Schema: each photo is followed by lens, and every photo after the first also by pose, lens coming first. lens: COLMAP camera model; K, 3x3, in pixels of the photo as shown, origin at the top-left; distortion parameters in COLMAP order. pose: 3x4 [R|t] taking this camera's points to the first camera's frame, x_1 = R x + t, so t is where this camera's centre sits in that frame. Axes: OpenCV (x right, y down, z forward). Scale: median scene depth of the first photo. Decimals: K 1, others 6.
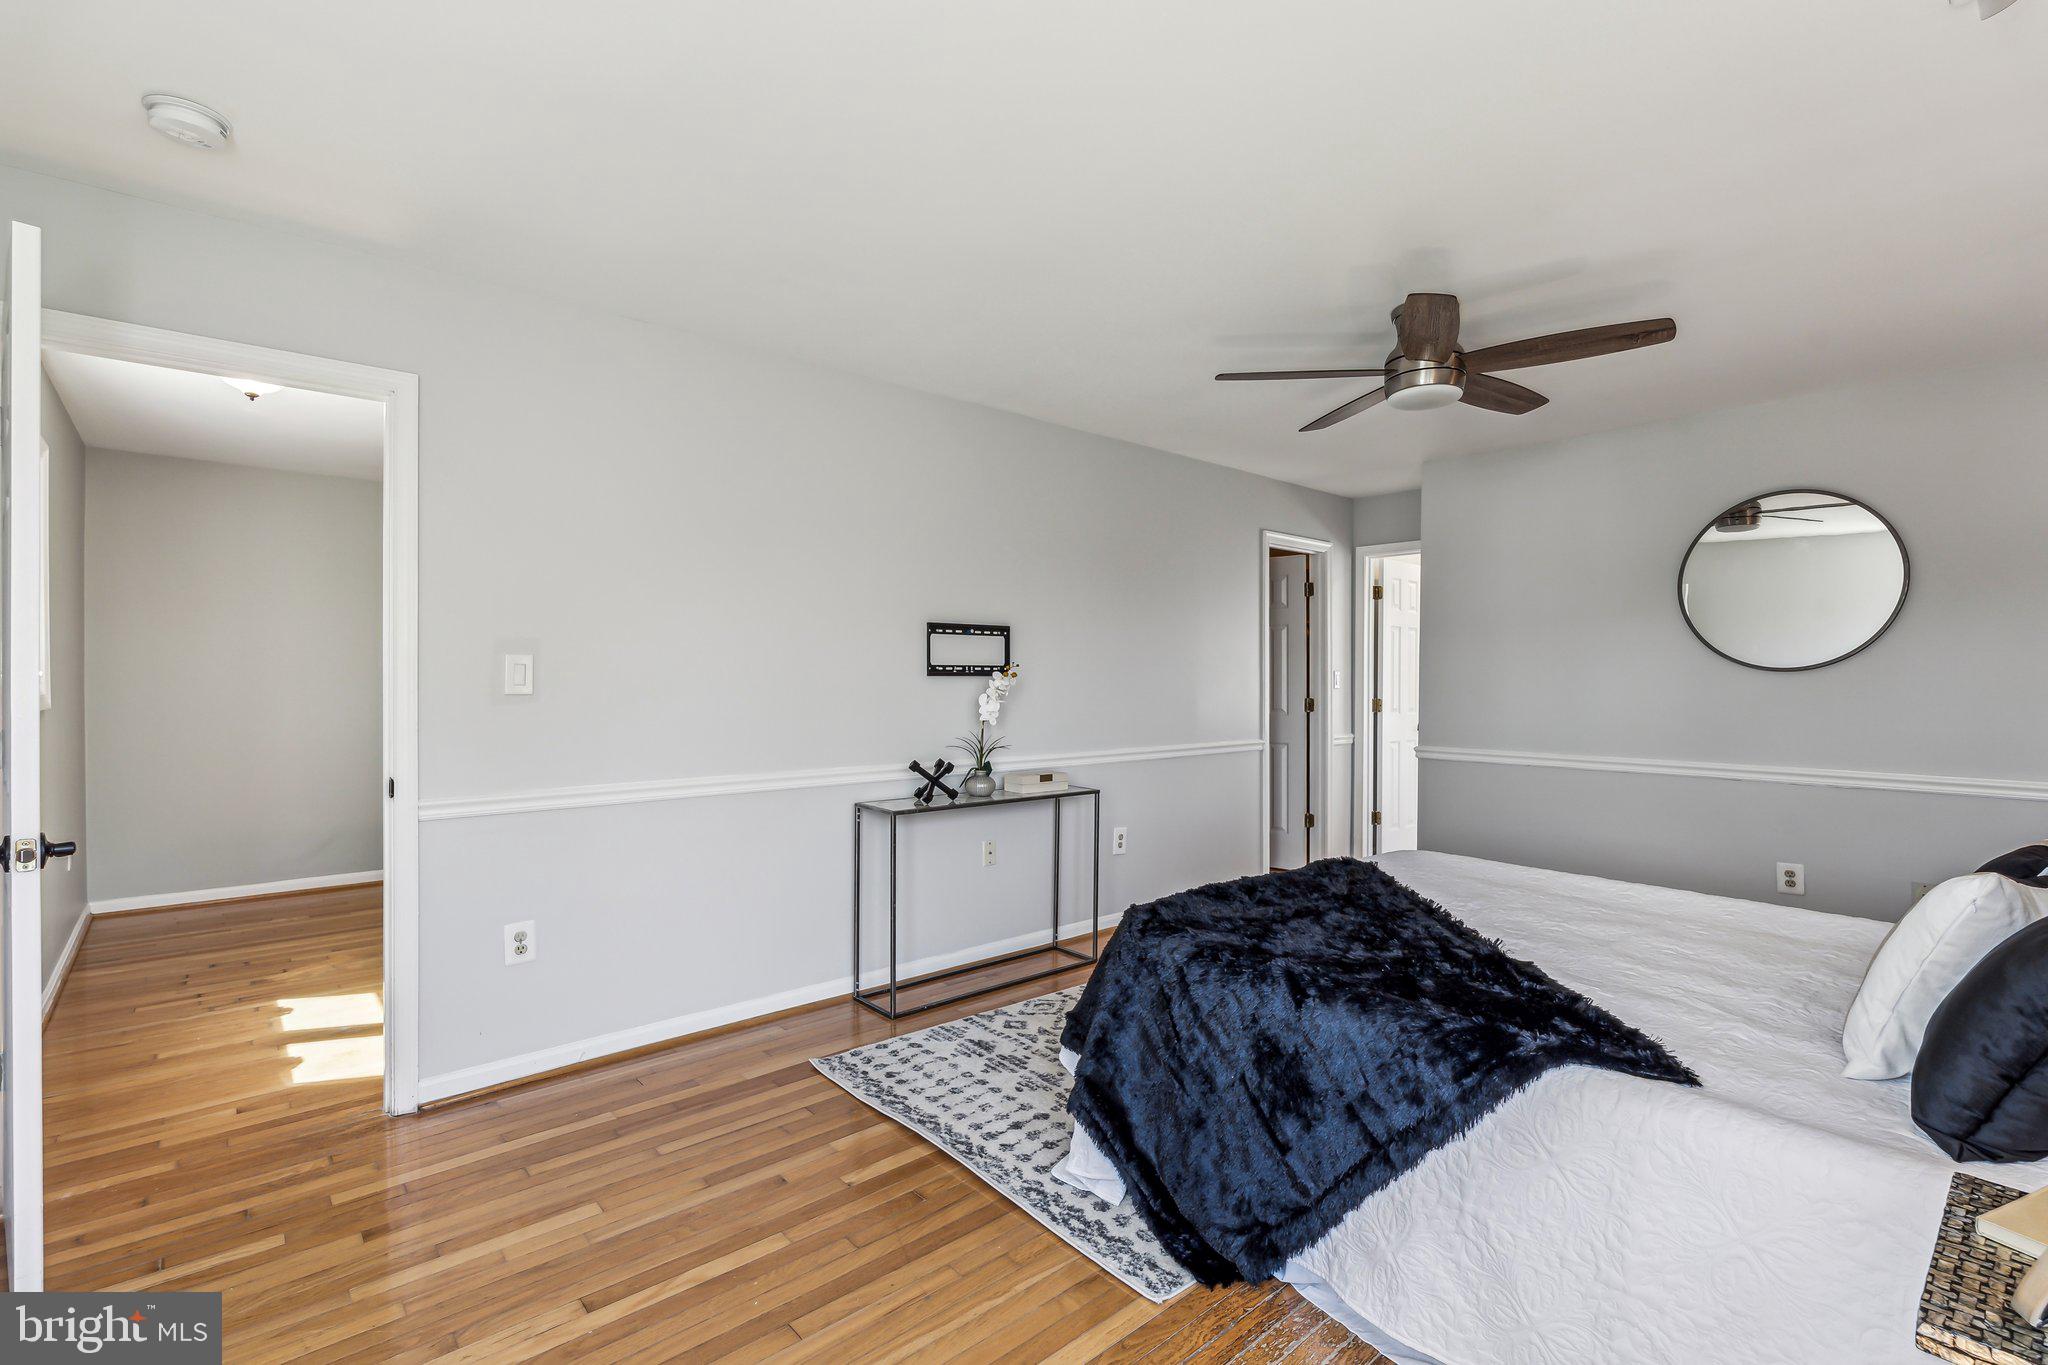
lens RADIAL K [[920.9, 0, 1024.9], [0, 920.9, 677.7], [0, 0, 1]] dist [0.000055, 0.000222]
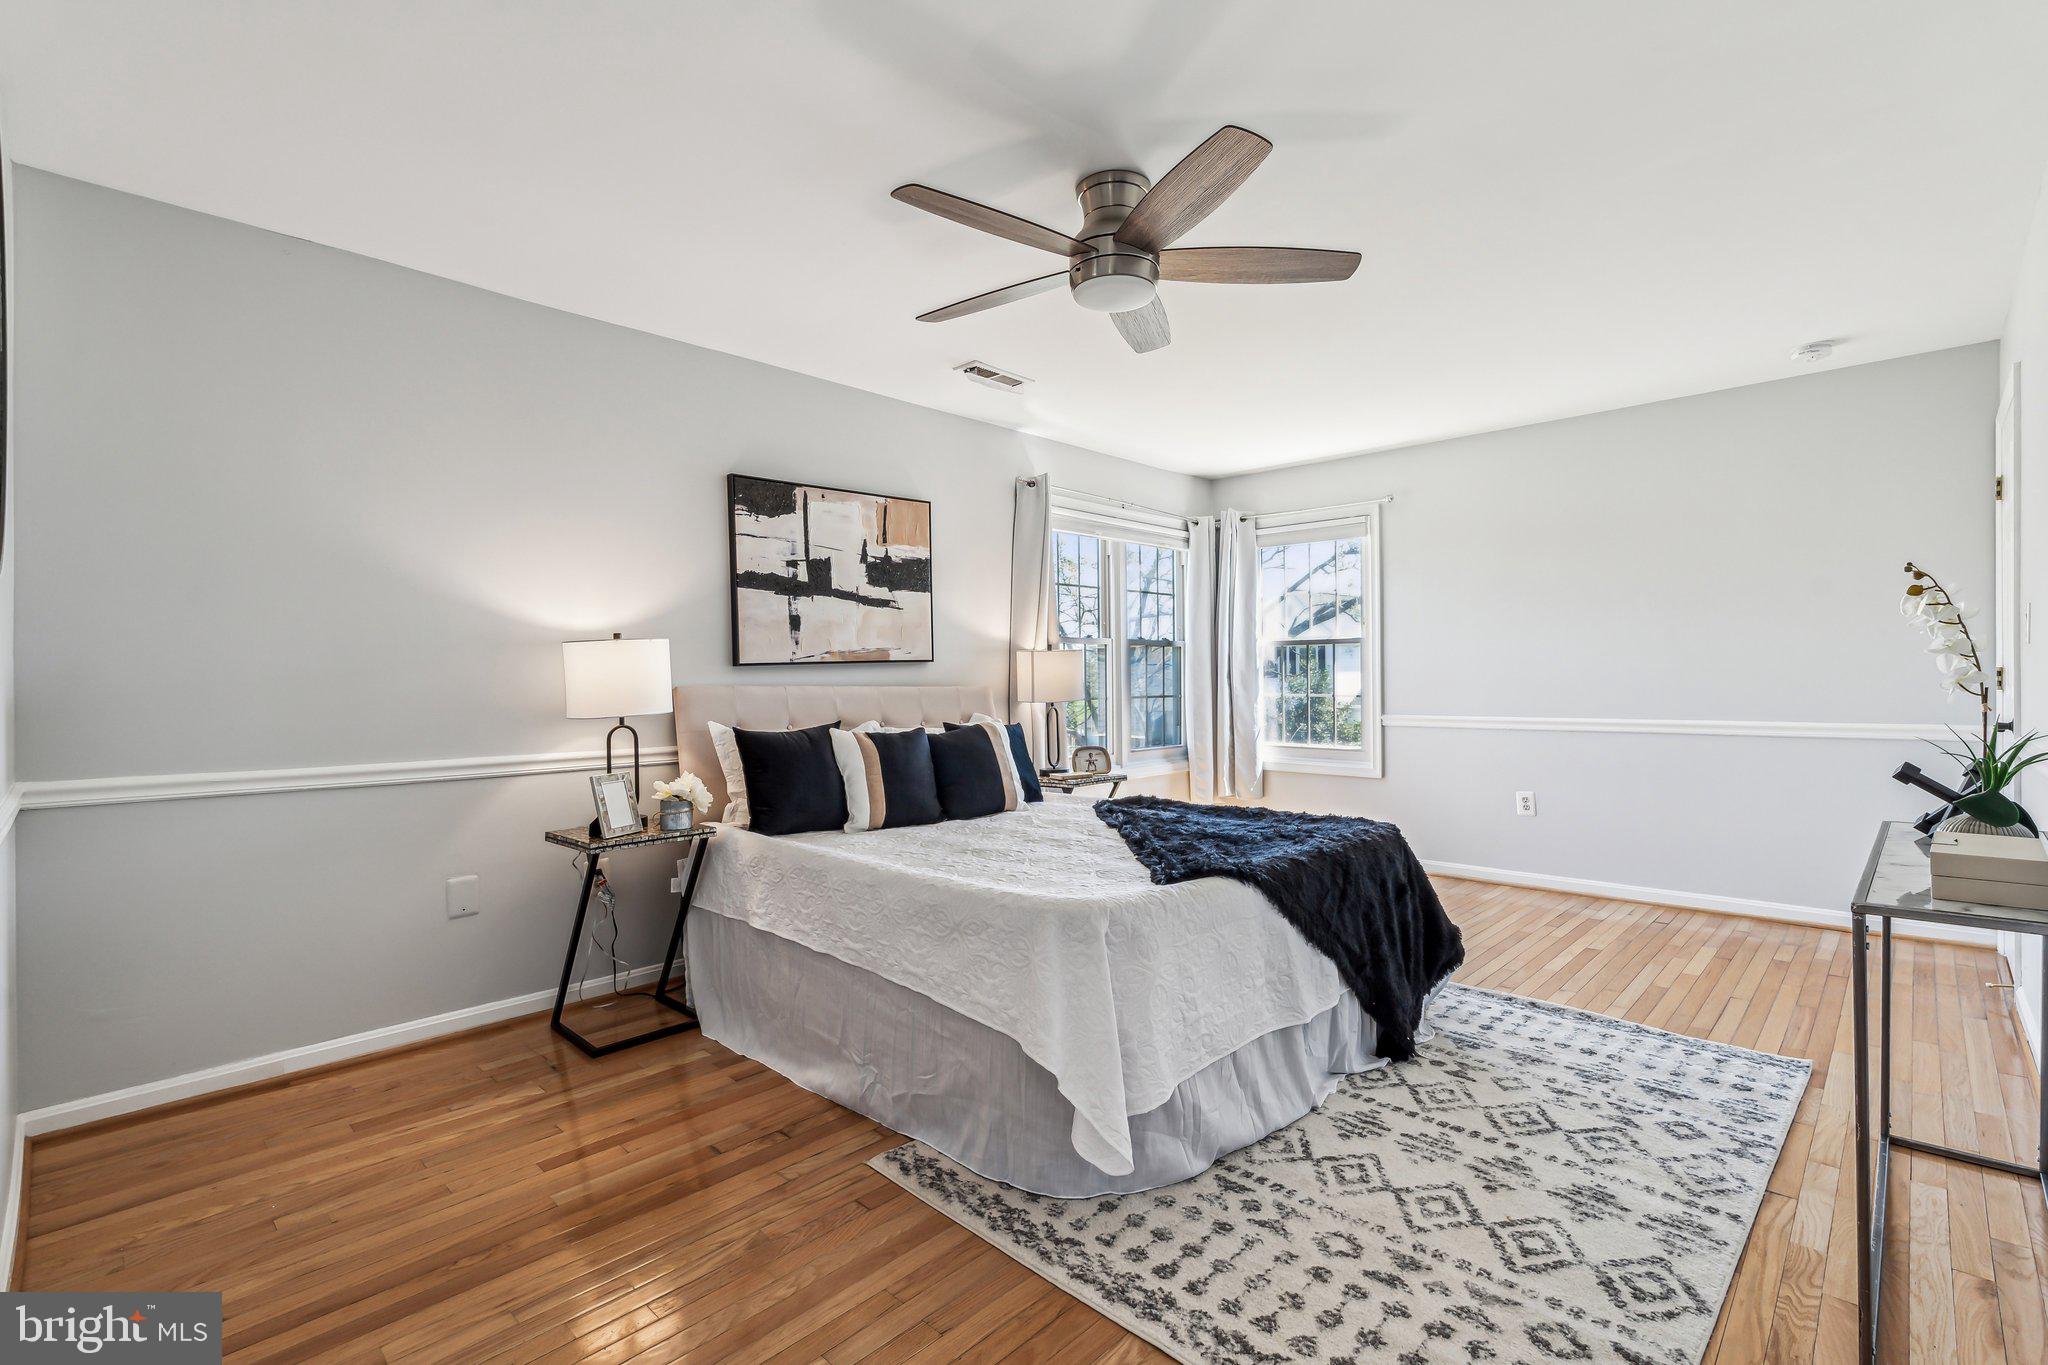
lens RADIAL K [[920.9, 0, 1024.9], [0, 920.9, 677.7], [0, 0, 1]] dist [0.000055, 0.000222]
pose [[-0.996332, 0.011828, -0.084749, 0.551575], [0.011714, 0.999930, 0.001841, 0.030096], [0.084765, 0.000841, -0.996401, 1.694536]]
